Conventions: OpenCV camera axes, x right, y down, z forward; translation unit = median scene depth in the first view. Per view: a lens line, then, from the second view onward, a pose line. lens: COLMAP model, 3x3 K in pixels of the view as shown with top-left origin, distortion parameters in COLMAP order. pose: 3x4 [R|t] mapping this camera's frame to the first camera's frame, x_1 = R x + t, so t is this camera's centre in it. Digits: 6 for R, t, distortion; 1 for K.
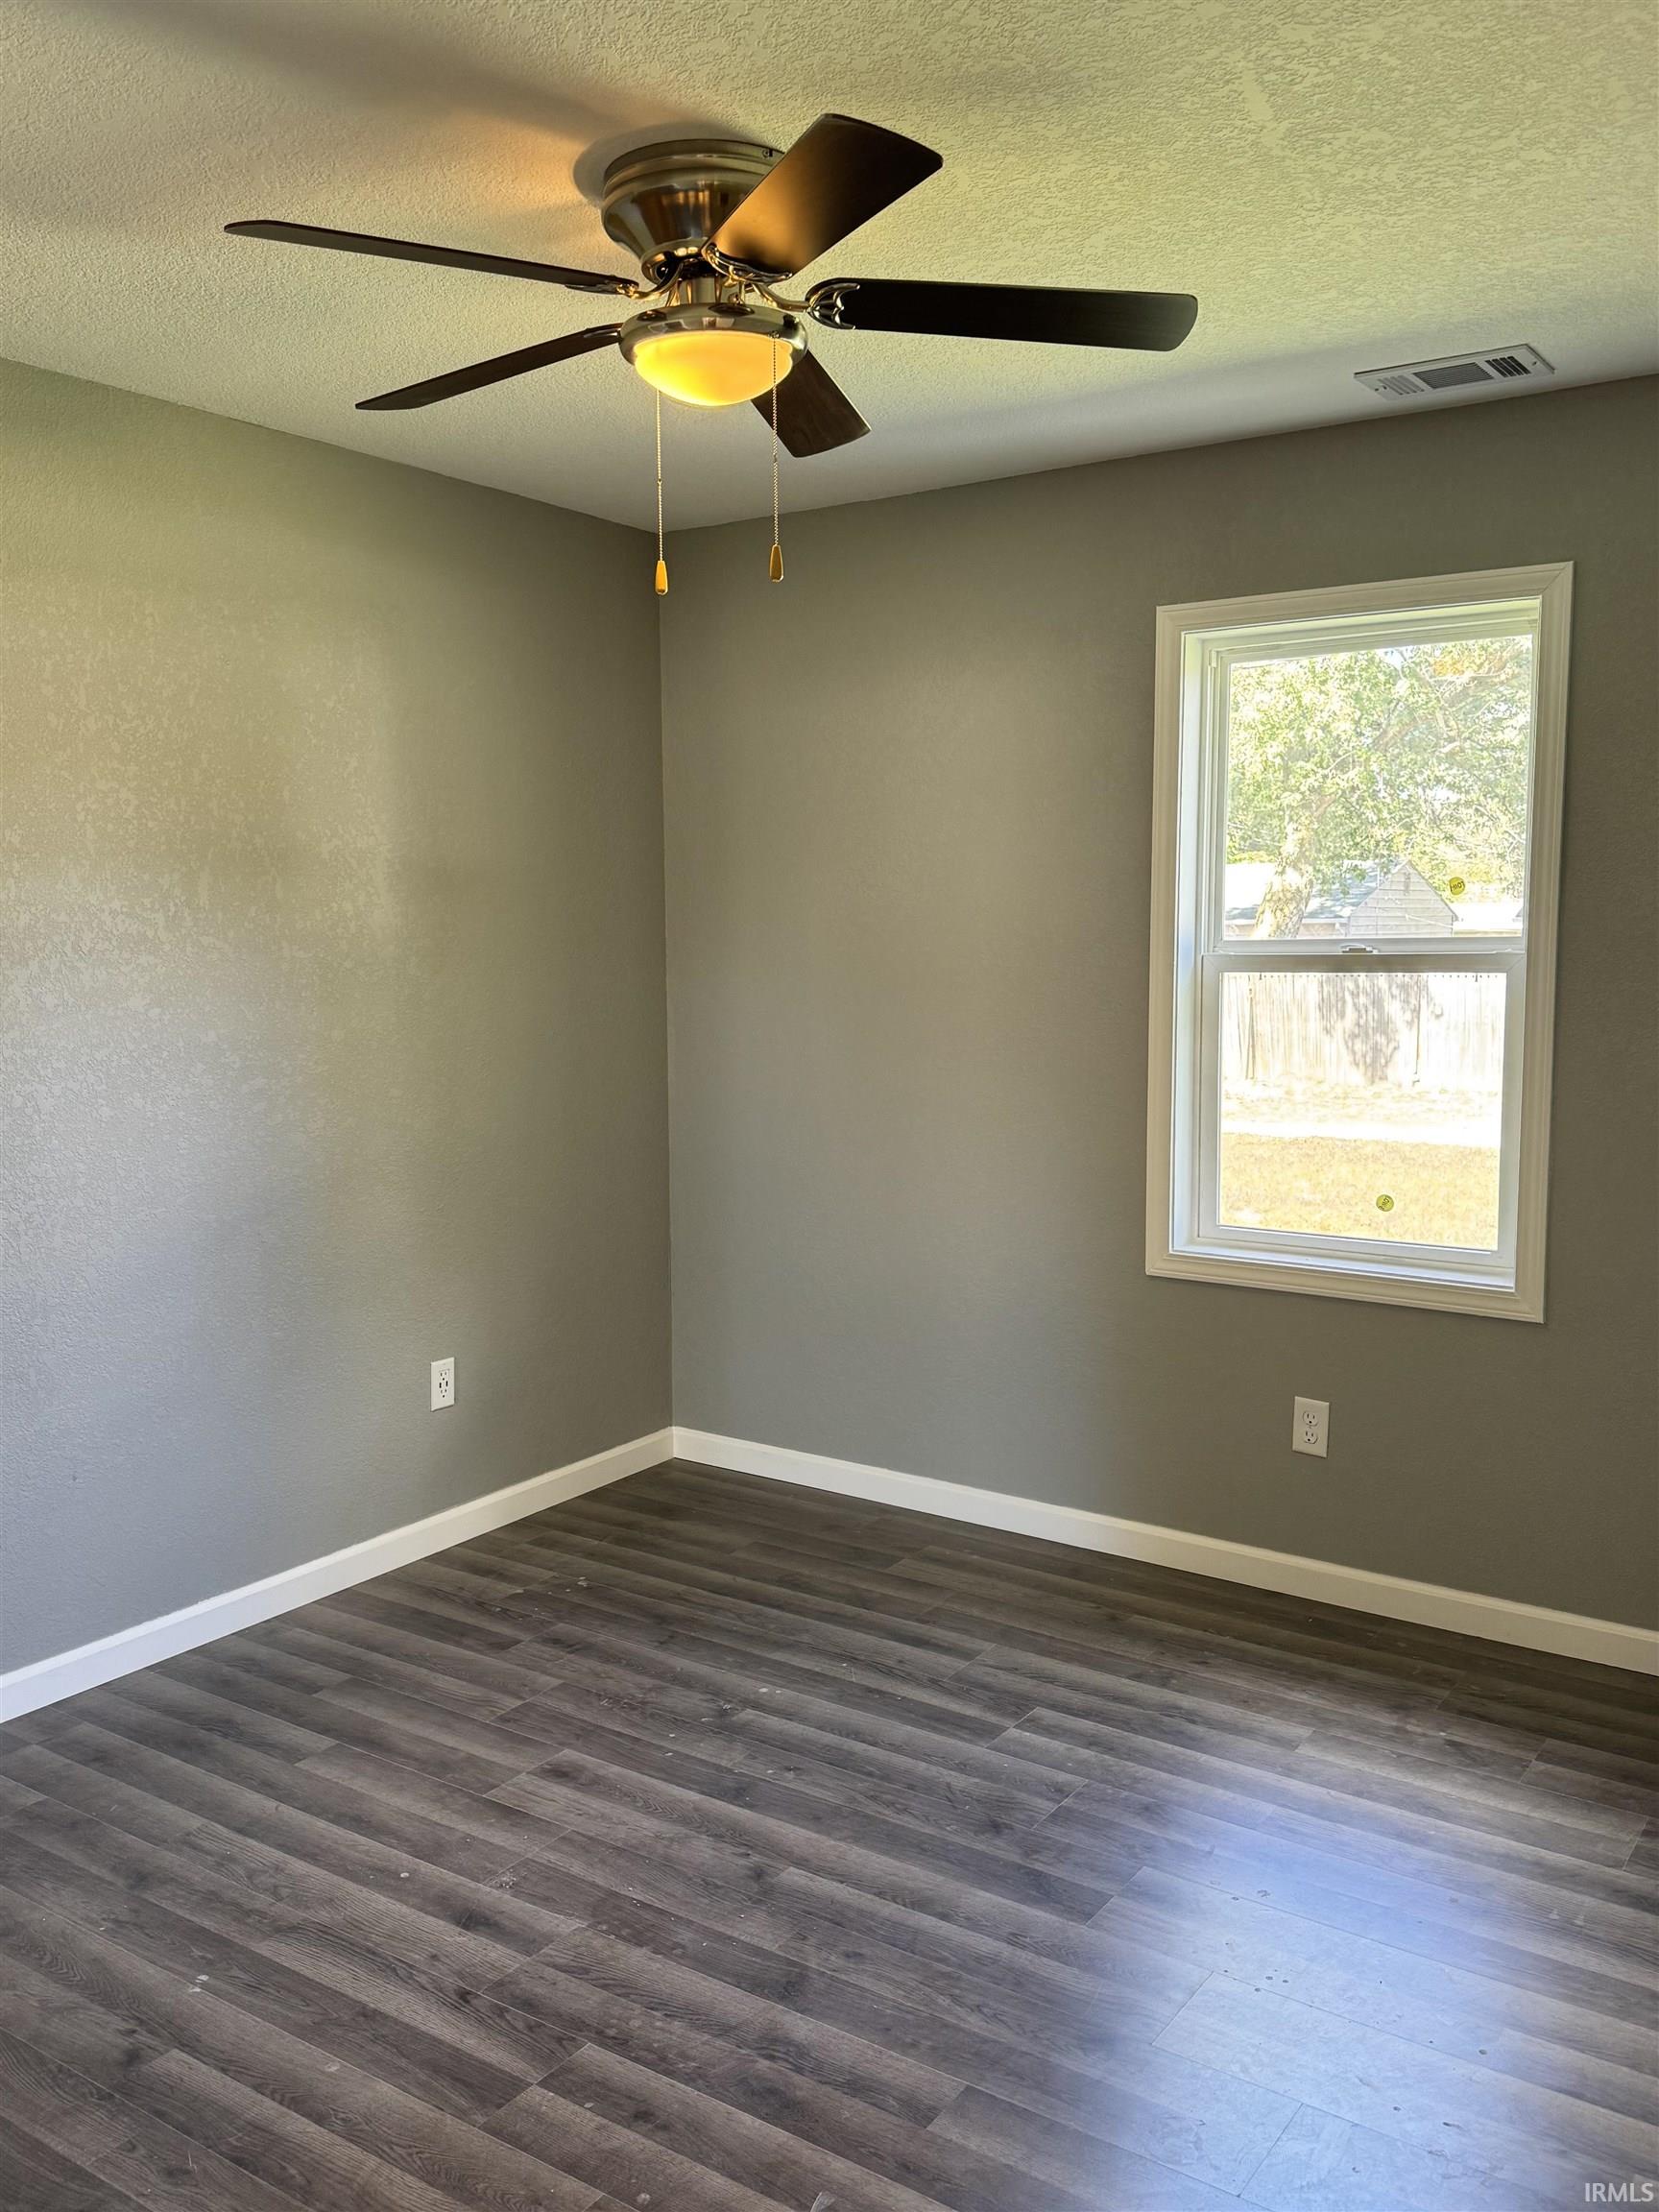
lens RADIAL K [[1830.6, 0, 830.5], [0, 1830.6, 1096.6], [0, 0, 1]] dist [0.027424, -0.036161]
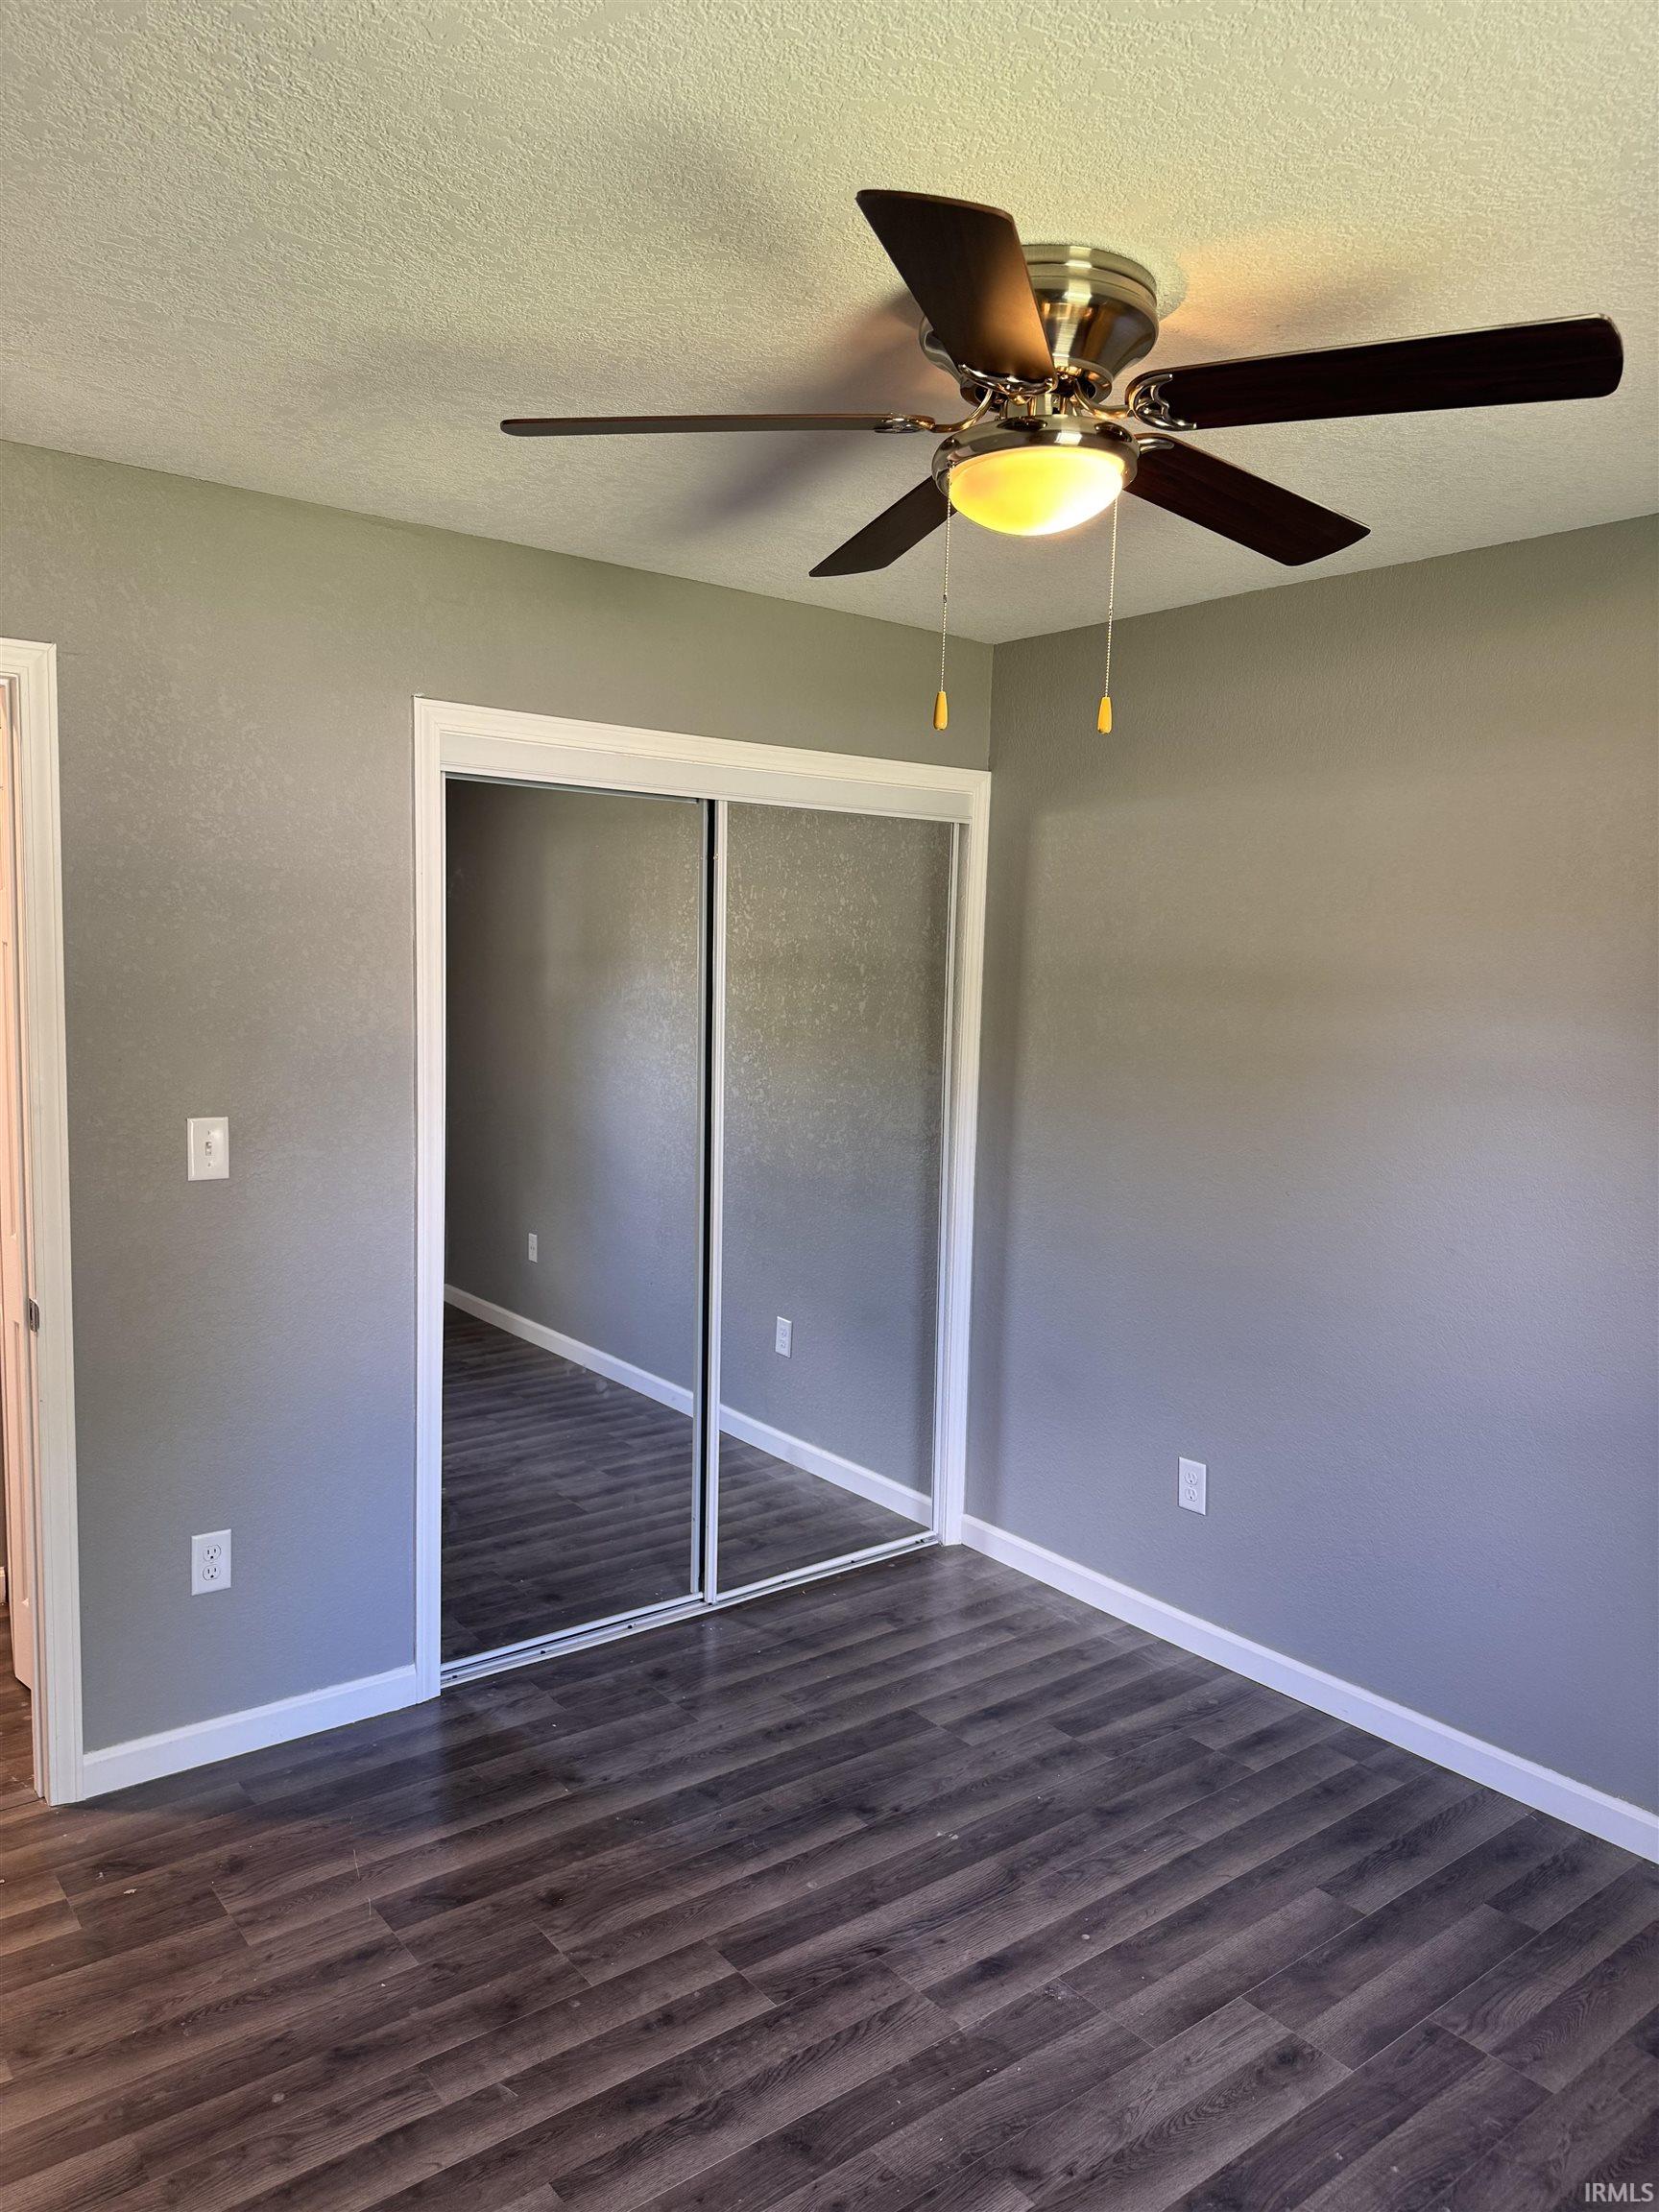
lens RADIAL K [[1572.4, 0, 831.9], [0, 1572.4, 1119.9], [0, 0, 1]] dist [0.050353, -0.036277]
pose [[-0.299239, 0.101009, -0.948817, 0.629961], [-0.110695, 0.983992, 0.139665, -0.163220], [0.947735, 0.146823, -0.283268, 0.998194]]
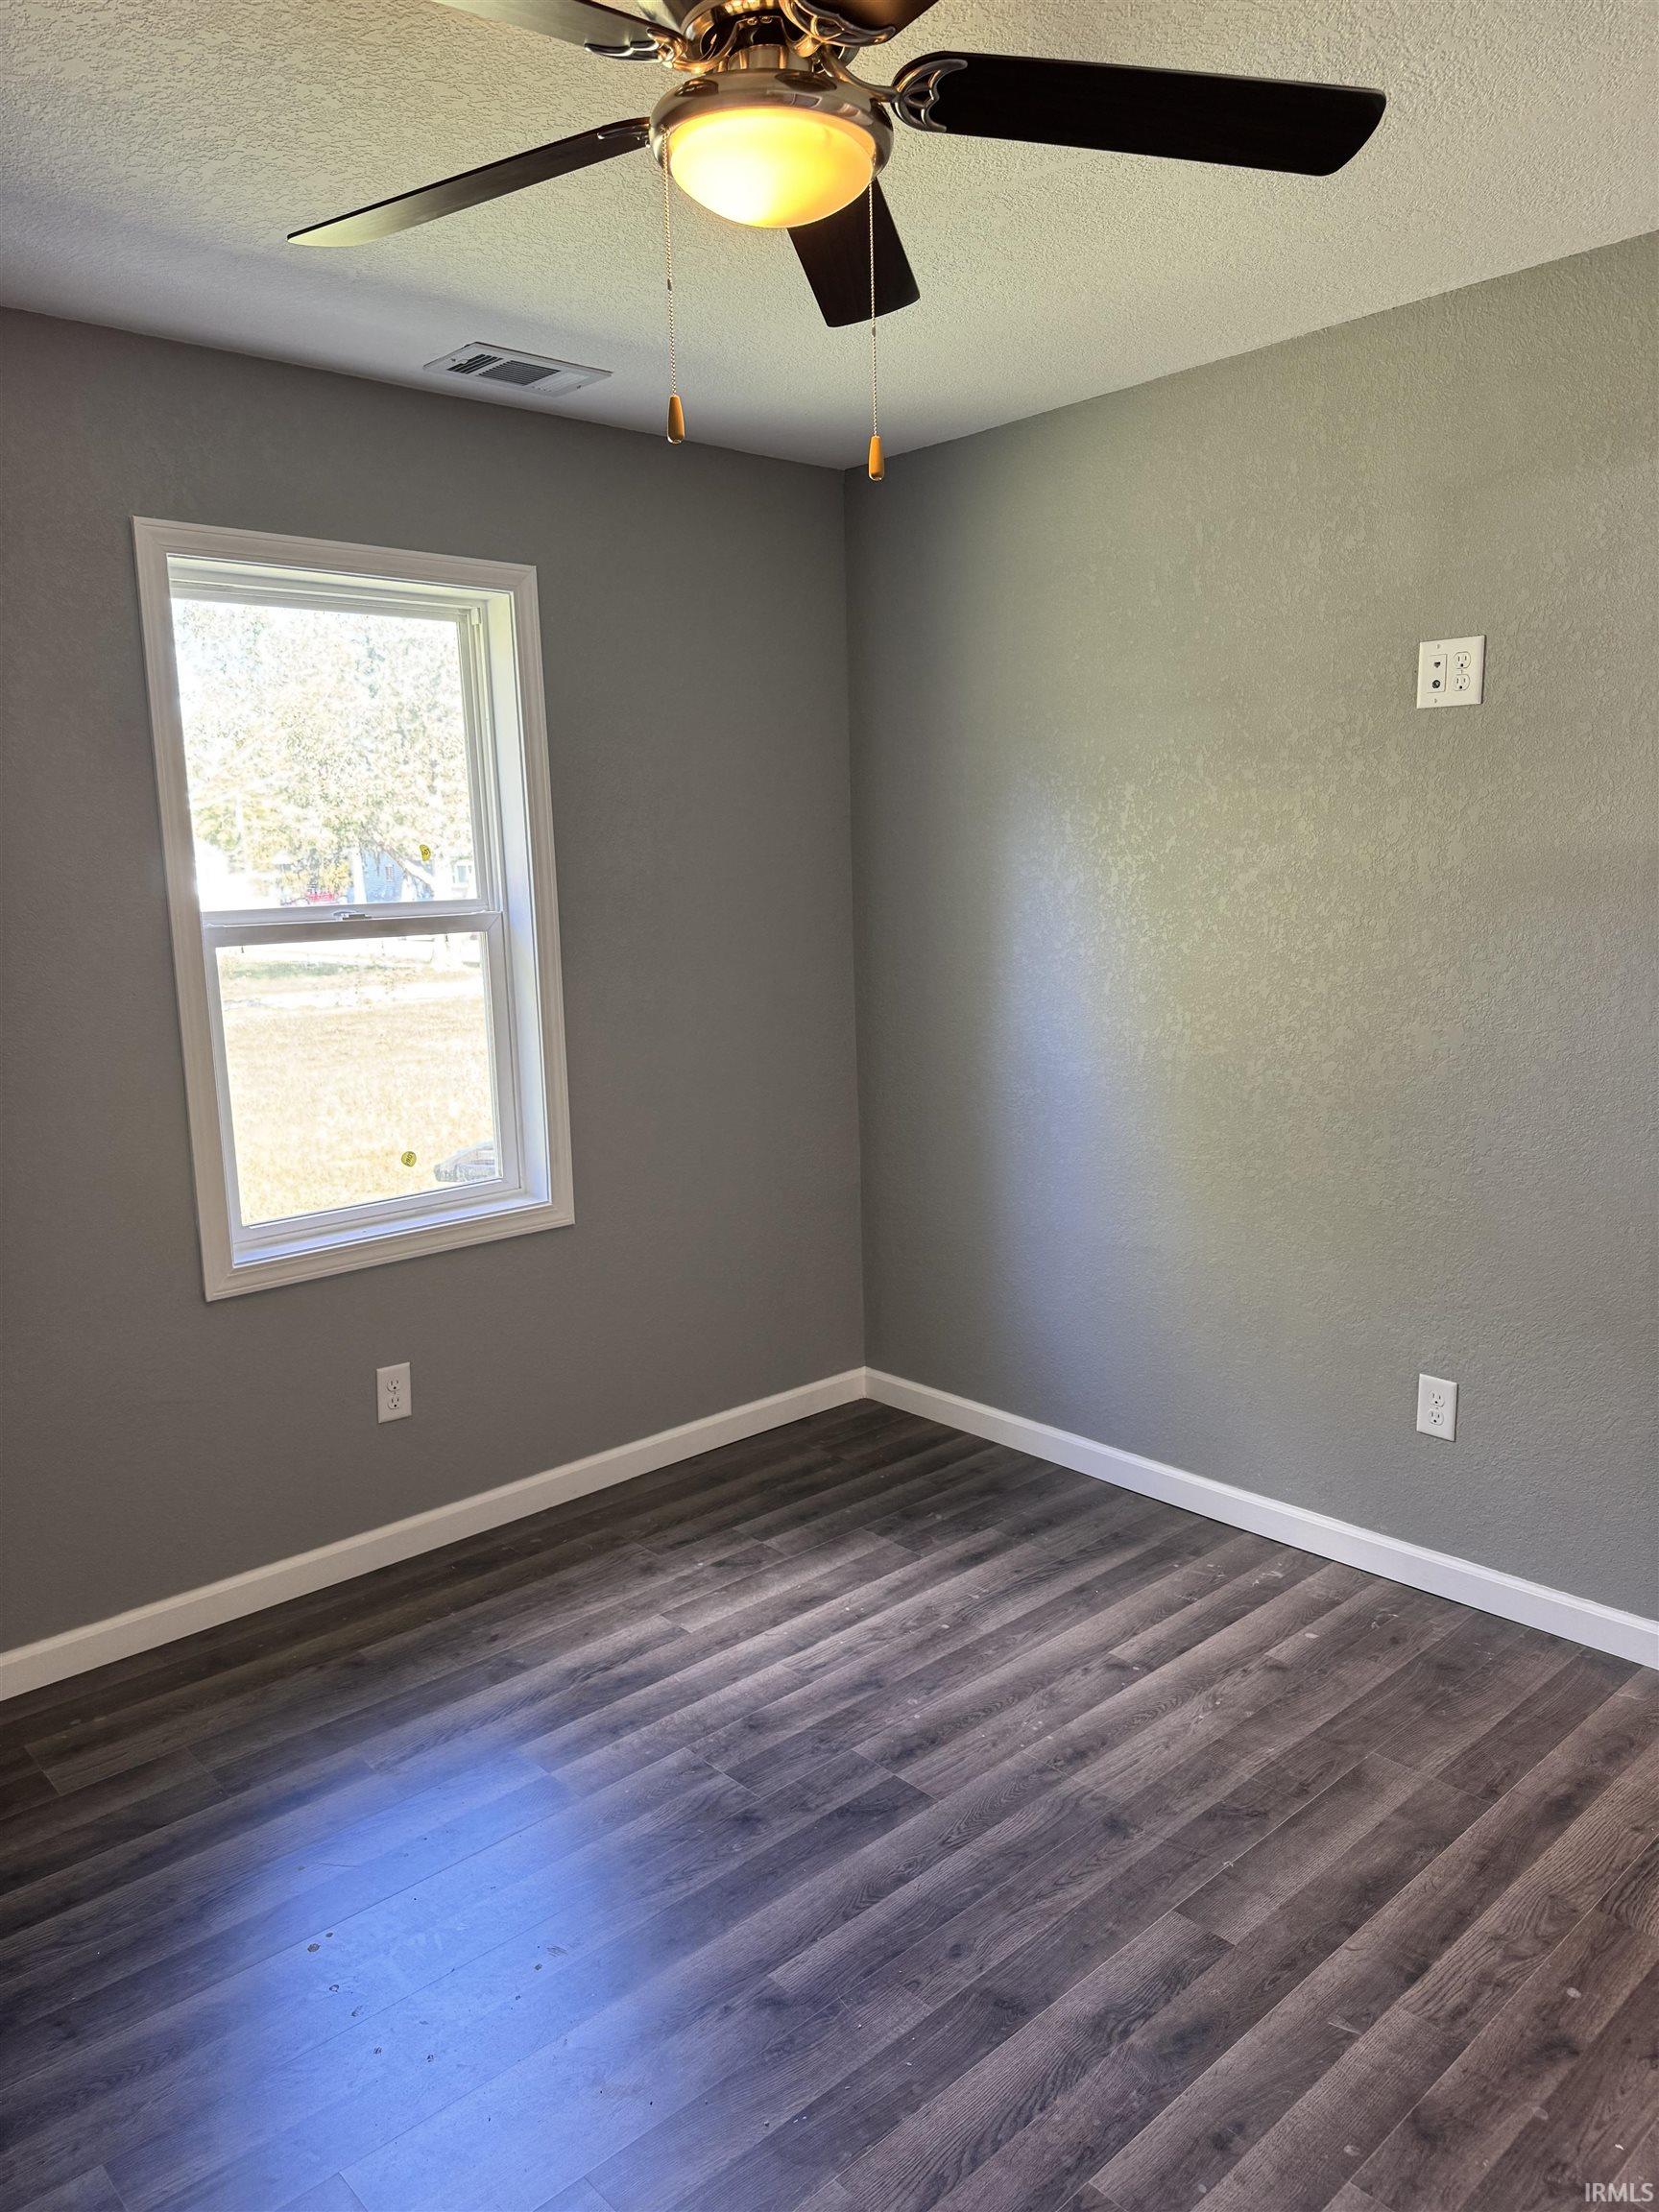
lens RADIAL K [[1572.4, 0, 843.9], [0, 1572.4, 1097.7], [0, 0, 1]] dist [0.050353, -0.036277]
pose [[0.222125, -0.166930, 0.960622, -0.647413], [0.121541, 0.982291, 0.142591, -0.096407], [-0.967413, 0.085082, 0.238480, 0.711270]]
